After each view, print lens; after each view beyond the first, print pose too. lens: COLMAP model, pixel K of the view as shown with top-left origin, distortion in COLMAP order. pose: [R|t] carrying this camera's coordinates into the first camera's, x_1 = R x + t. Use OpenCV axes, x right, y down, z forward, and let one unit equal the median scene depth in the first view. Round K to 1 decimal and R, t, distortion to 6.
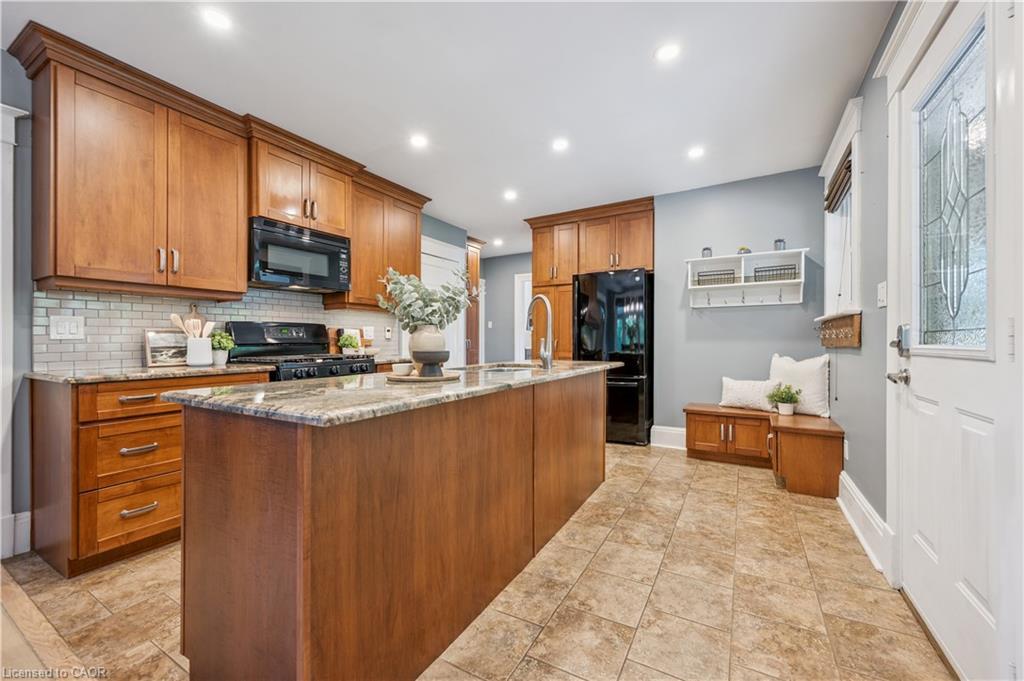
lens RADIAL K [[407.8, 0, 514.5], [0, 407.8, 338.4], [0, 0, 1]] dist [-0.002639, -0.001181]
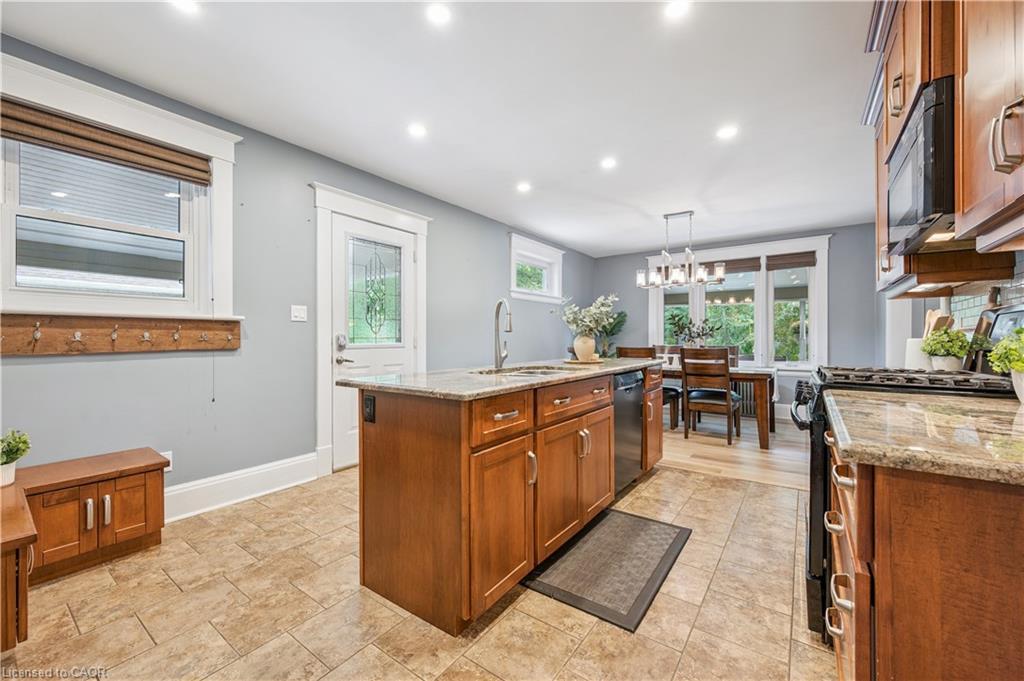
lens RADIAL K [[407.8, 0, 508.4], [0, 407.8, 339.5], [0, 0, 1]] dist [-0.002639, -0.001181]
pose [[-0.992922, 0.004411, 0.118683, -0.065310], [0.003641, 0.999971, -0.006698, 0.004080], [-0.118709, -0.006219, -0.992910, 1.702561]]
